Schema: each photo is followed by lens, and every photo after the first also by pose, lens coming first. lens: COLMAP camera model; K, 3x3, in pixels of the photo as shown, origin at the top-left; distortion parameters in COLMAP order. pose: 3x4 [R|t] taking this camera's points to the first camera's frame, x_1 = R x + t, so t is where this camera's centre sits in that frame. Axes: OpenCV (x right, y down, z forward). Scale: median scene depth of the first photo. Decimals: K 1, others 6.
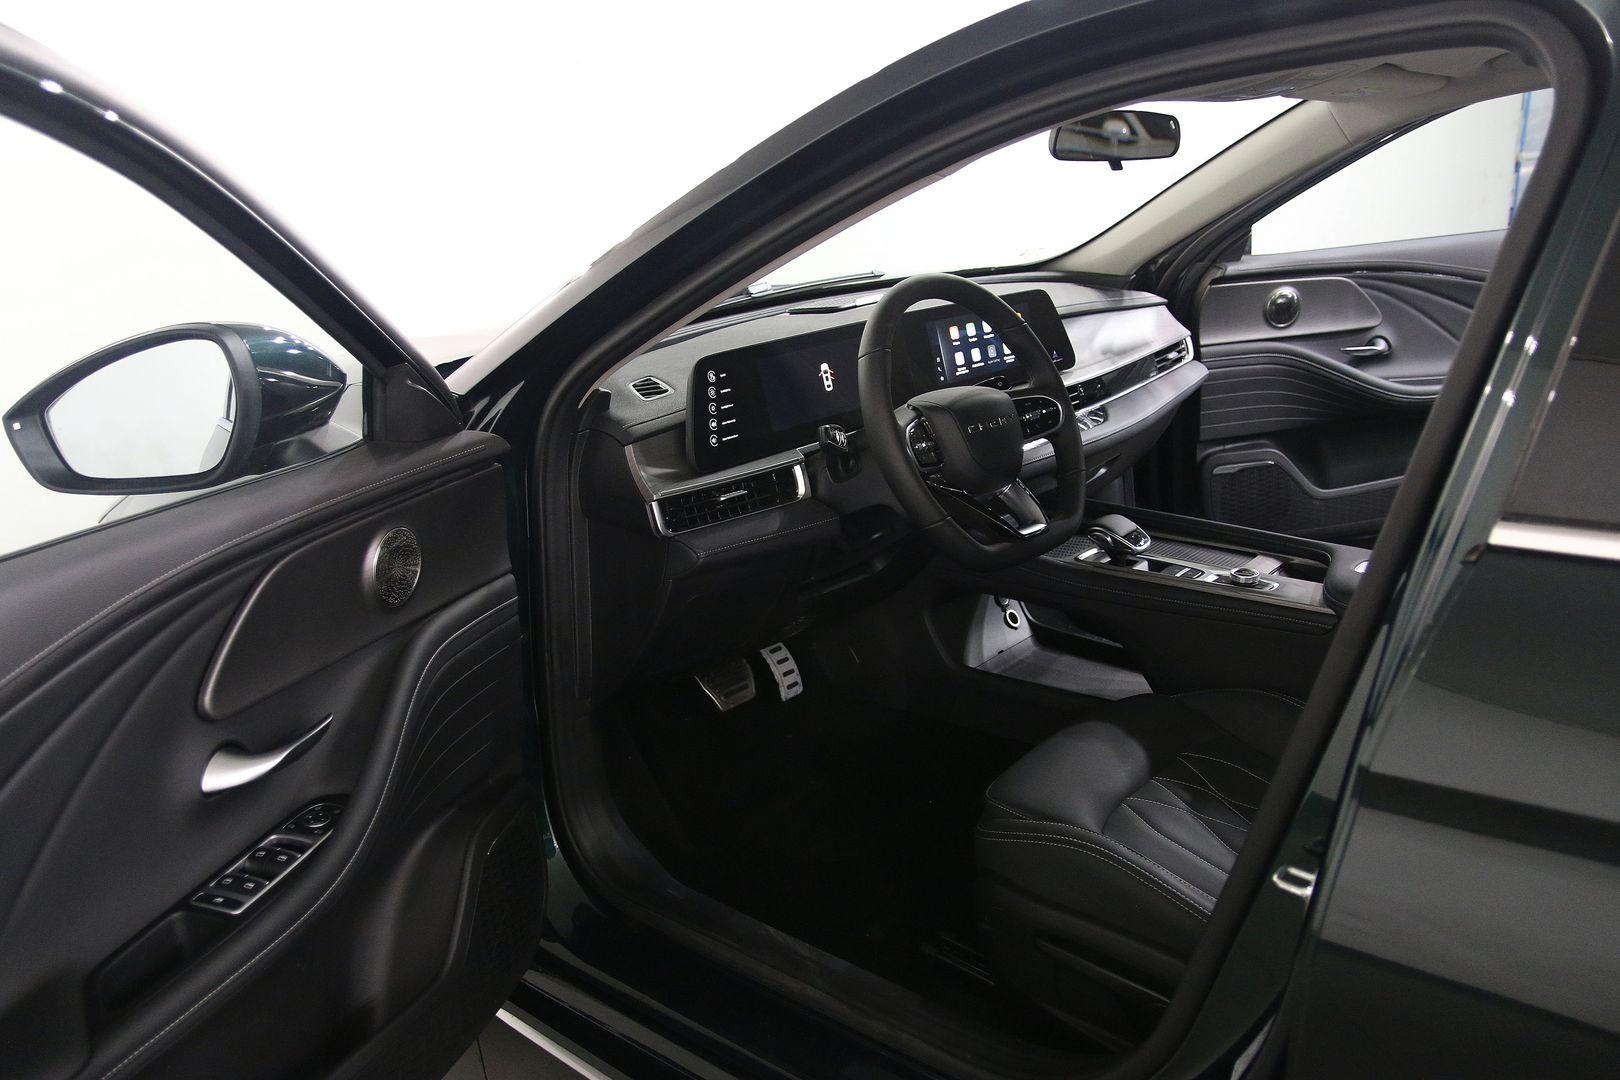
lens RADIAL K [[1213.2, 0, 809.8], [0, 1213.2, 517.8], [0, 0, 1]] dist [-0.107575, 0.087775]
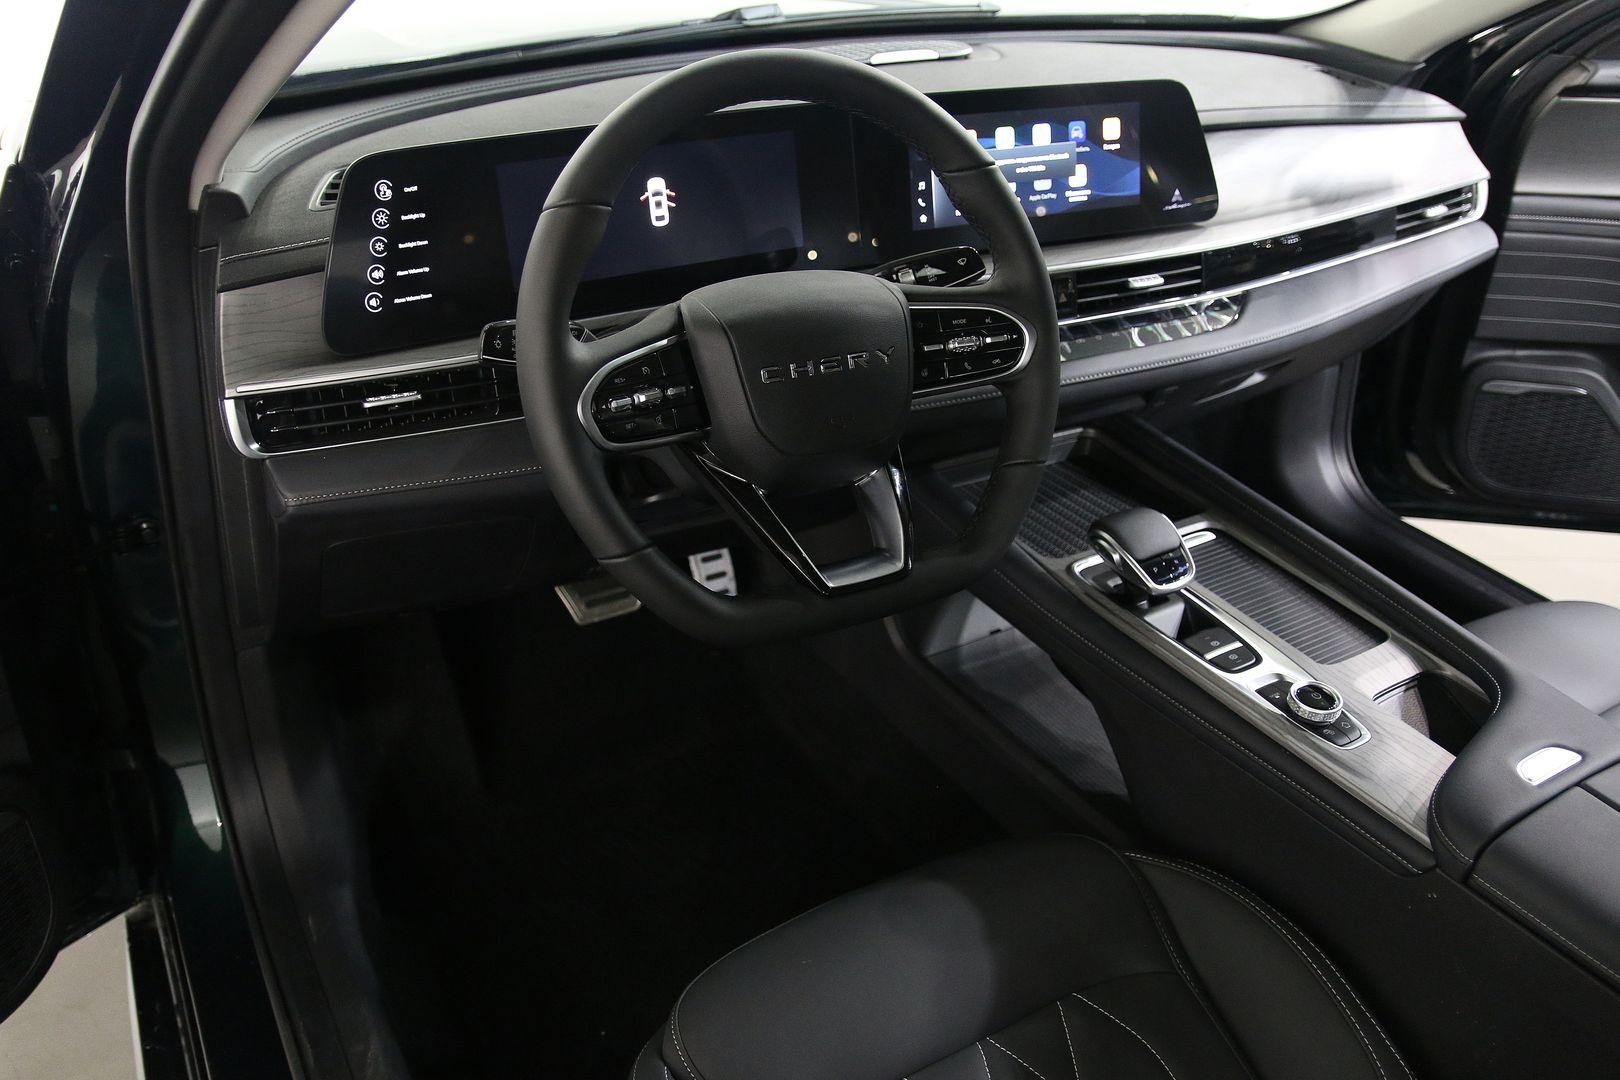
lens RADIAL K [[1213.2, 0, 809.8], [0, 1213.2, 517.8], [0, 0, 1]] dist [-0.107575, 0.087775]
pose [[0.946004, 0.225706, -0.232666, 0.188170], [-0.161233, 0.950305, 0.266315, -0.102874], [0.281212, -0.214421, 0.935384, 0.332747]]
